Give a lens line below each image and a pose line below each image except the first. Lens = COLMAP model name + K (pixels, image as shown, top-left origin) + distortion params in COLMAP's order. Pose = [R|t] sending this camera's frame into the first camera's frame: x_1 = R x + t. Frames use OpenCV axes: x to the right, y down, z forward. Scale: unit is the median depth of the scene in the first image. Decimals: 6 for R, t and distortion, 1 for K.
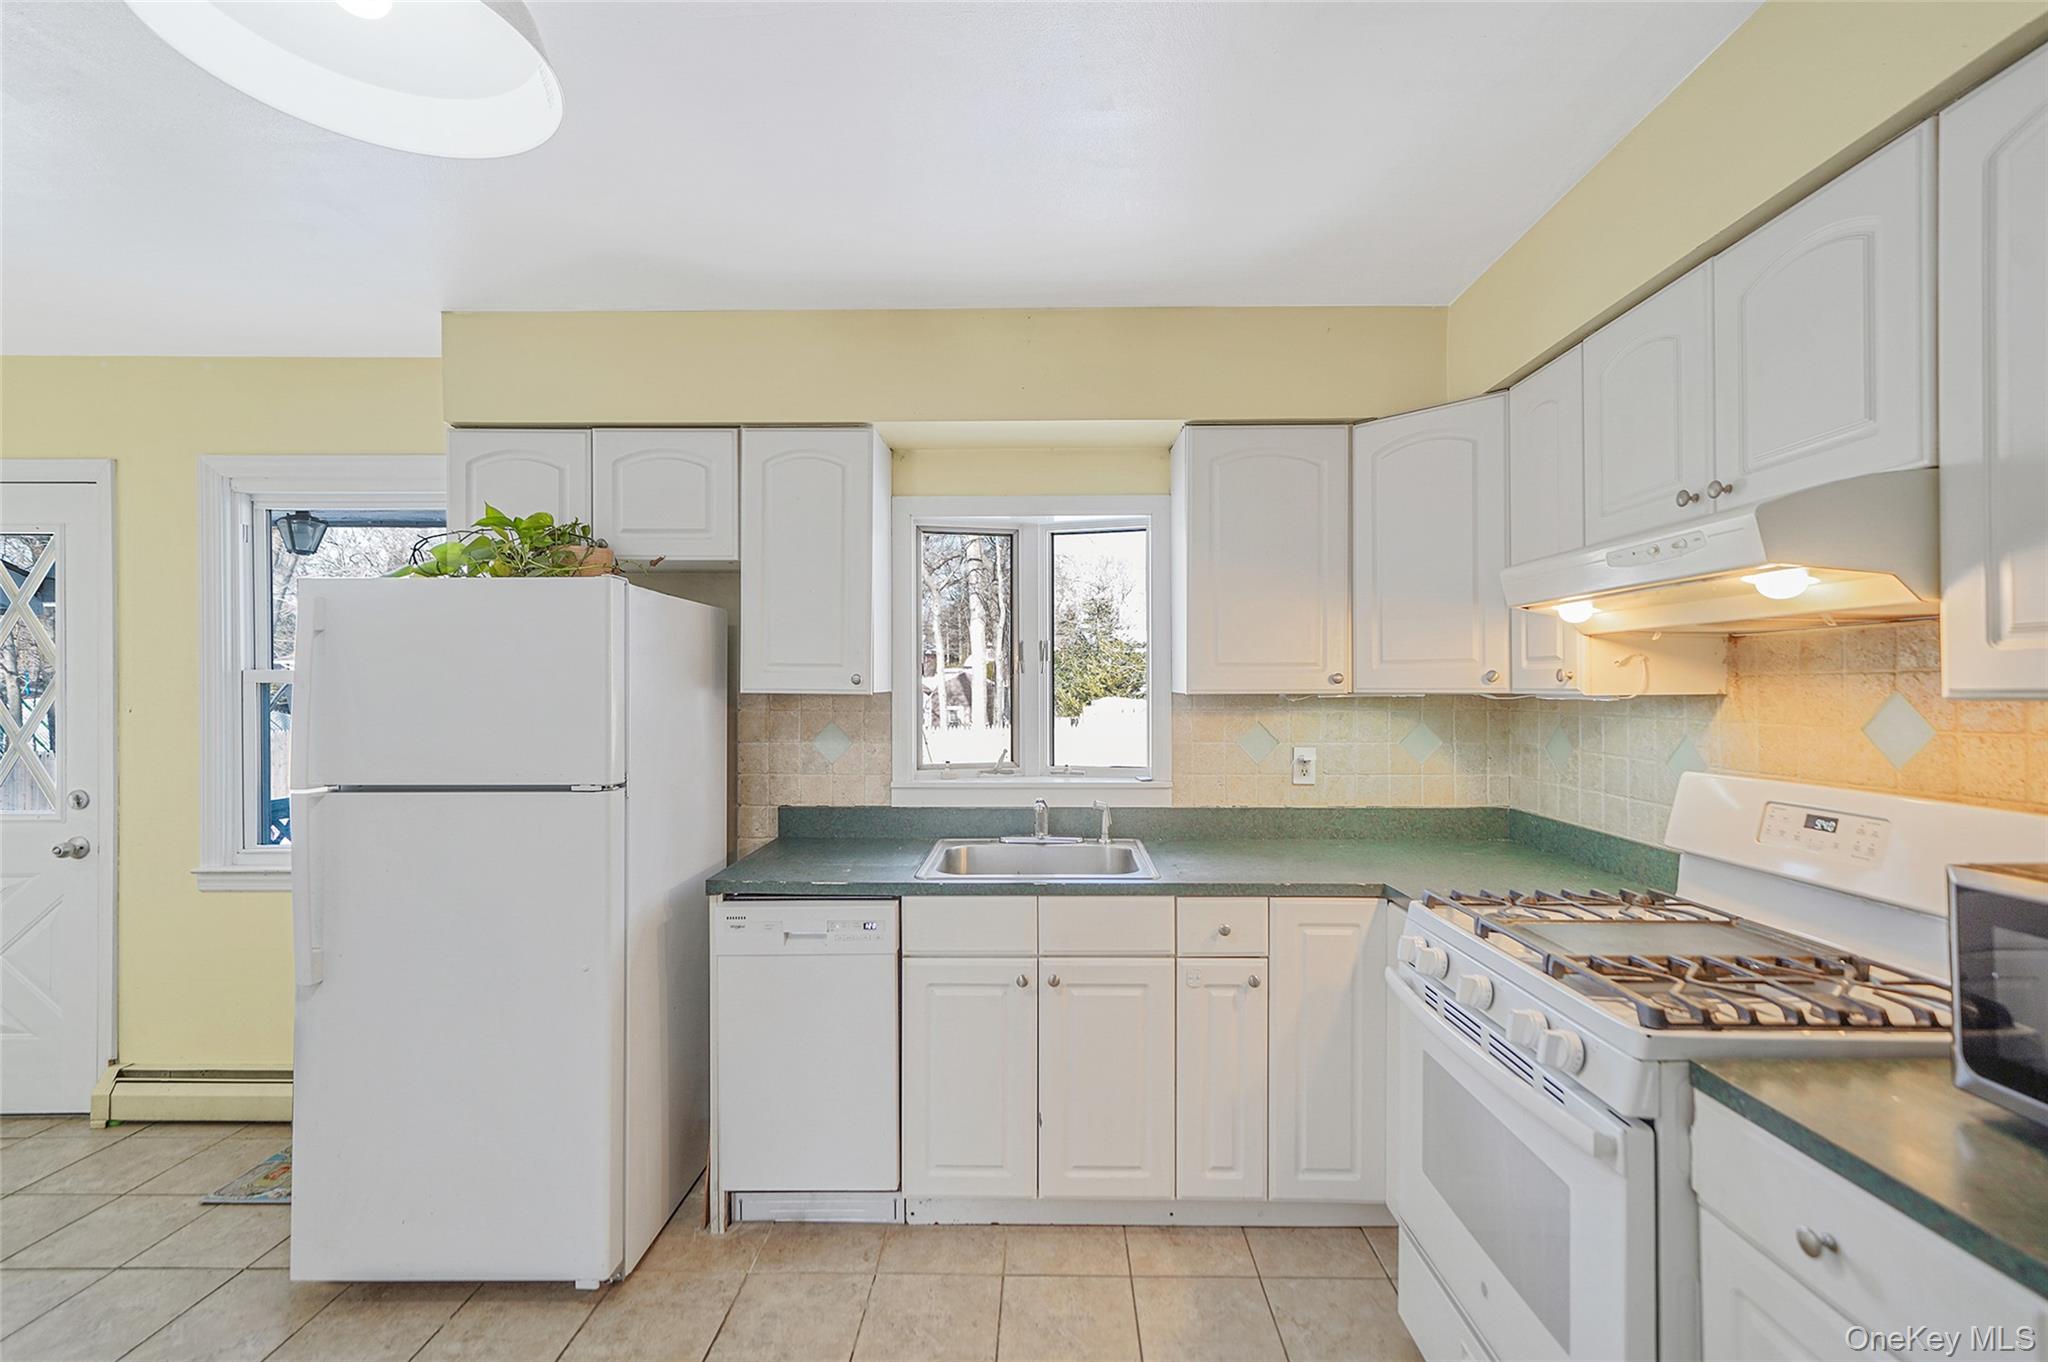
lens RADIAL K [[913.1, 0, 1024.1], [0, 913.1, 683.4], [0, 0, 1]] dist [0.010758, 0.001155]
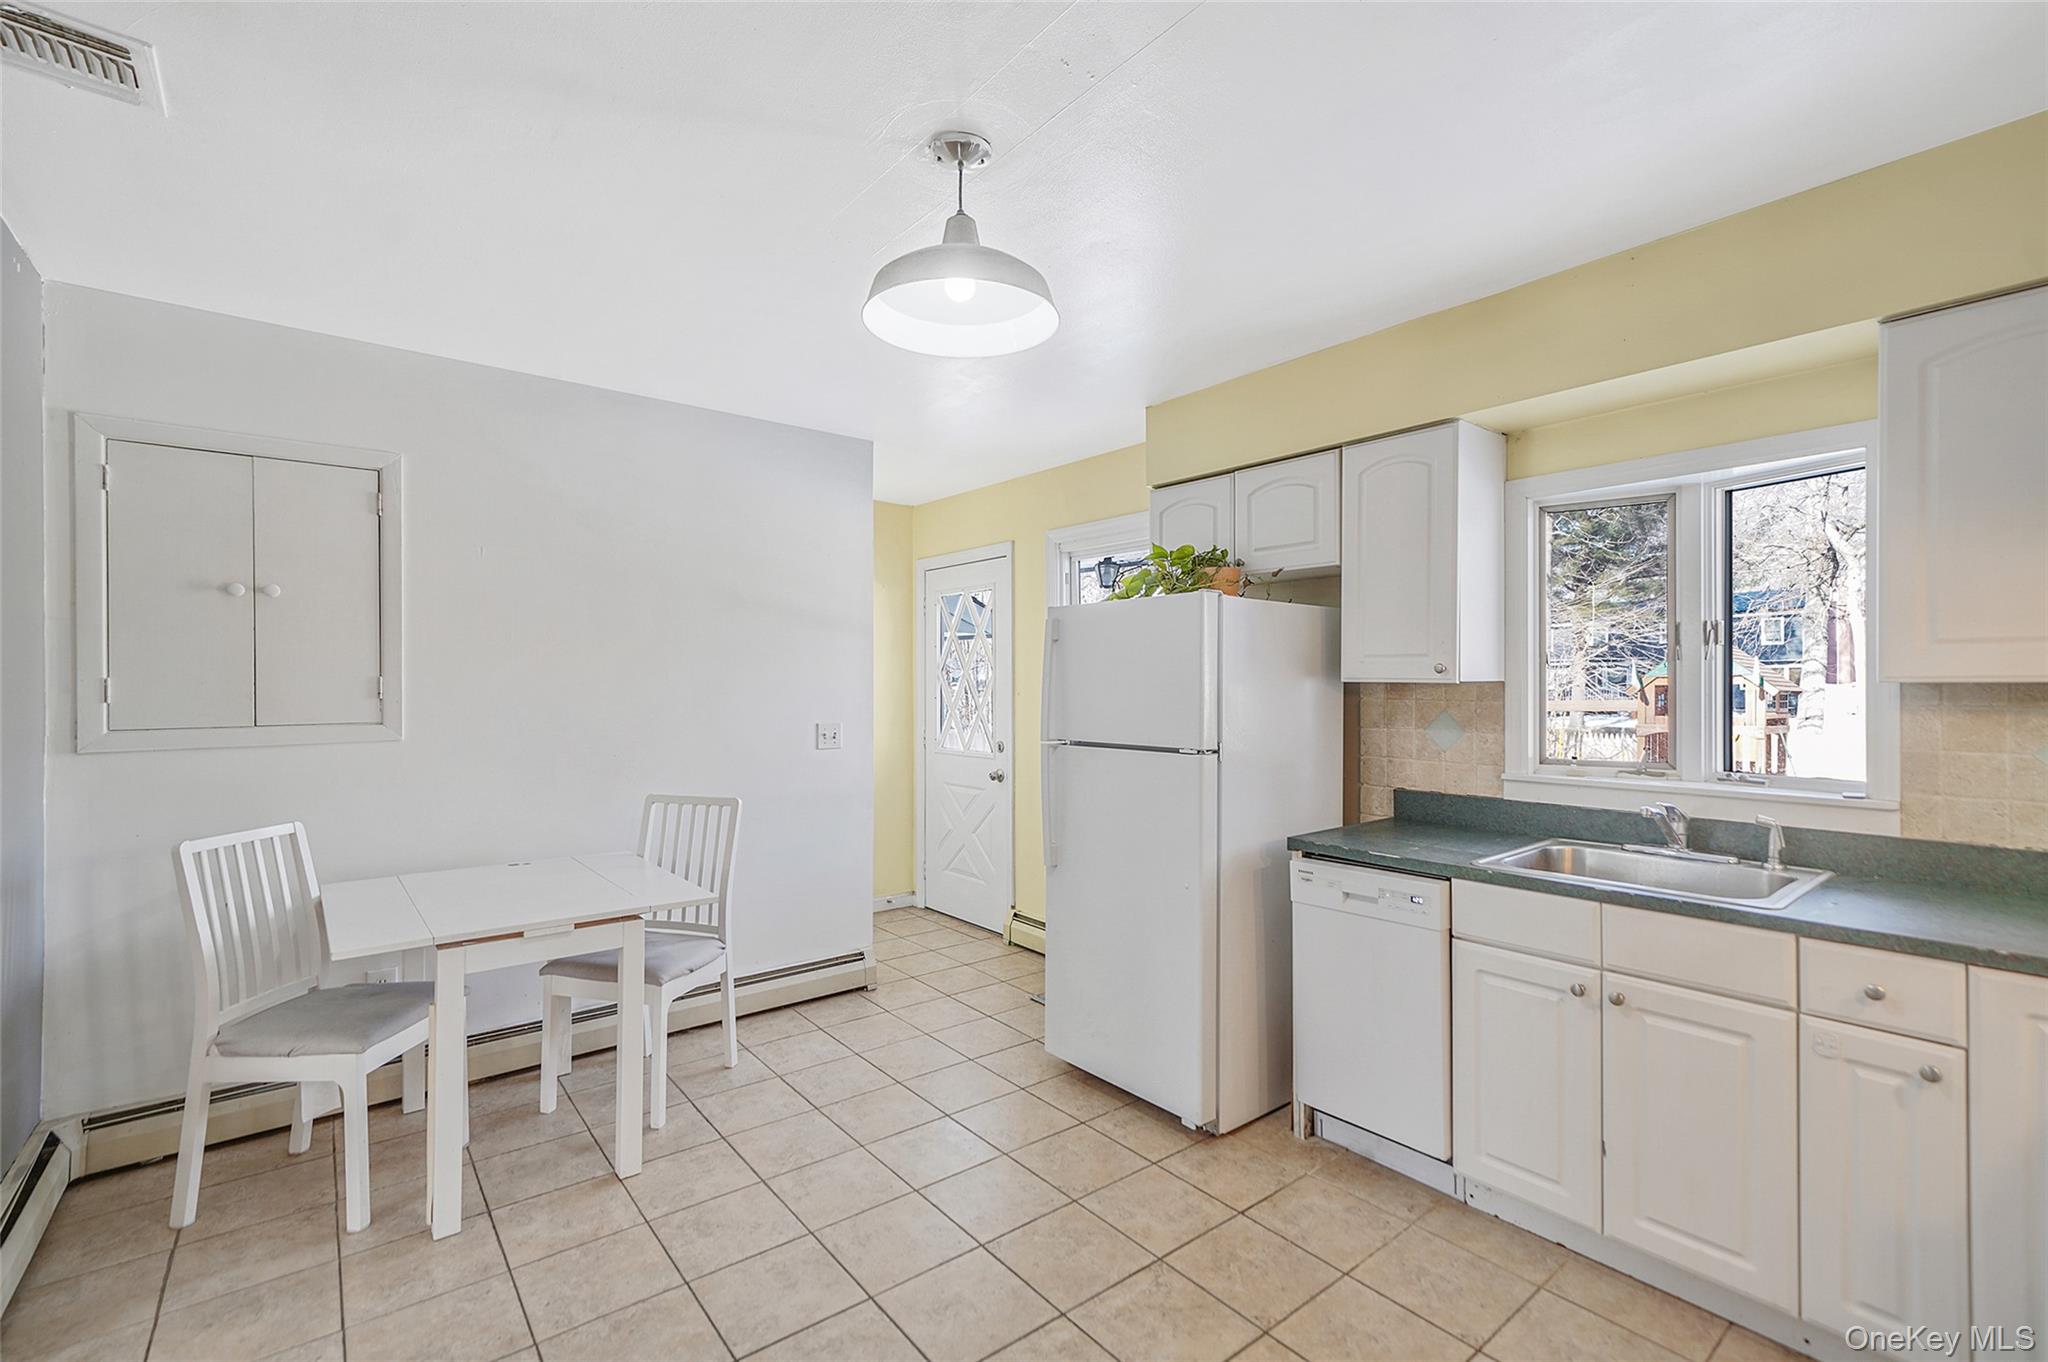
lens RADIAL K [[913.1, 0, 1034.4], [0, 913.1, 681.9], [0, 0, 1]] dist [0.010758, 0.001155]
pose [[0.644257, -0.001145, -0.764808, 0.332736], [0.000567, 0.999999, -0.001020, 0.012139], [0.764809, 0.000223, 0.644257, -0.021081]]
